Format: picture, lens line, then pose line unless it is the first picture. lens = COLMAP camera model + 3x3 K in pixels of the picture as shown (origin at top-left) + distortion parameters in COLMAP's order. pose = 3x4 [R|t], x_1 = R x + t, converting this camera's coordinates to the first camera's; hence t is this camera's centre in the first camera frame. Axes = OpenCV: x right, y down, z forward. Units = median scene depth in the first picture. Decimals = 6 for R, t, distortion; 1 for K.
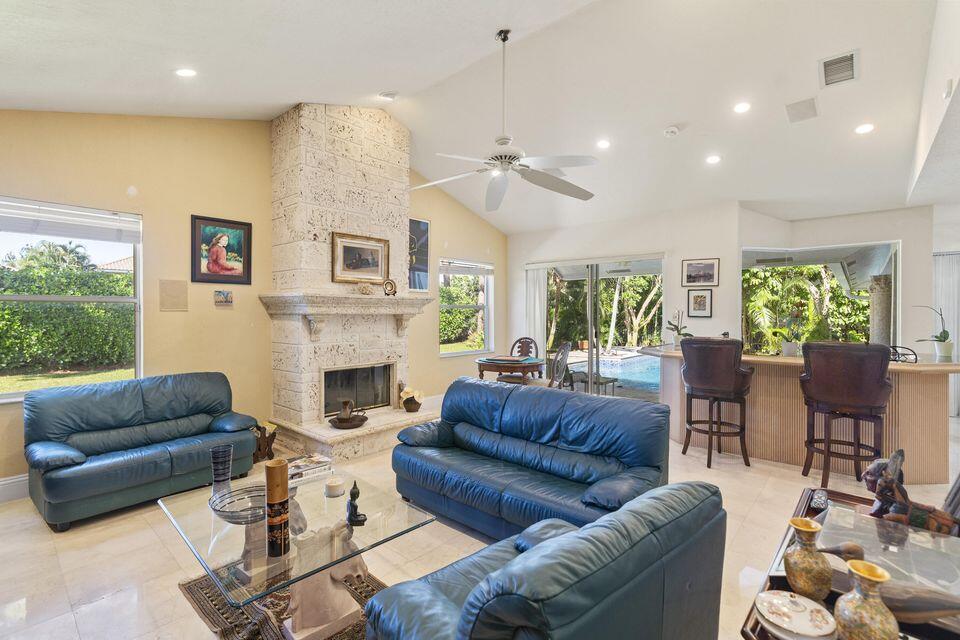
lens RADIAL K [[436.6, 0, 480.9], [0, 436.6, 316.5], [0, 0, 1]] dist [-0.004985, -0.000245]
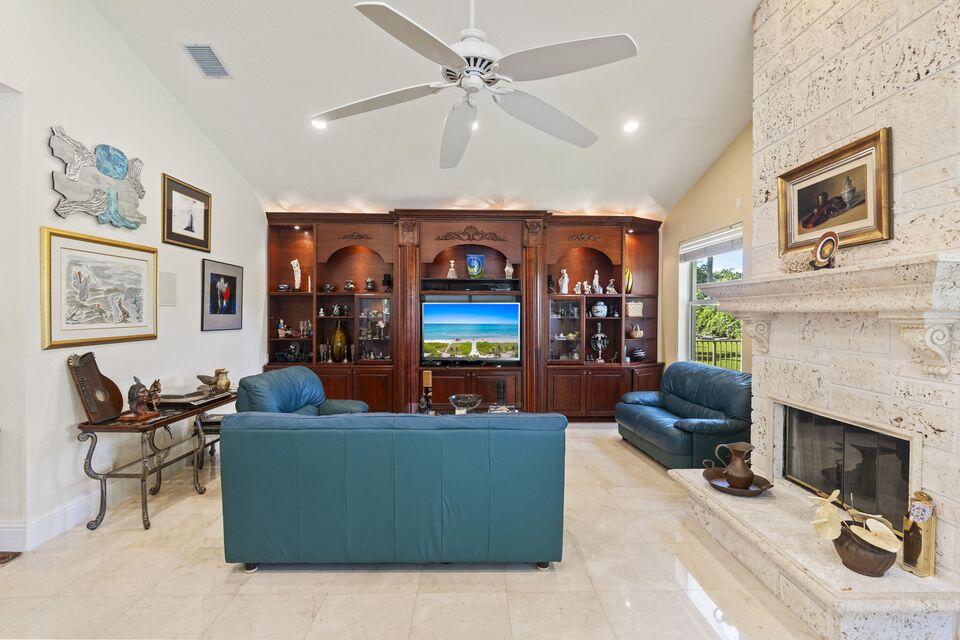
lens RADIAL K [[436.6, 0, 480.7], [0, 436.6, 315.5], [0, 0, 1]] dist [-0.004985, -0.000245]
pose [[-0.724267, -0.004465, -0.689505, 0.344623], [-0.011188, 0.999923, 0.005277, 0.001015], [0.689429, 0.011536, -0.724262, 1.046865]]
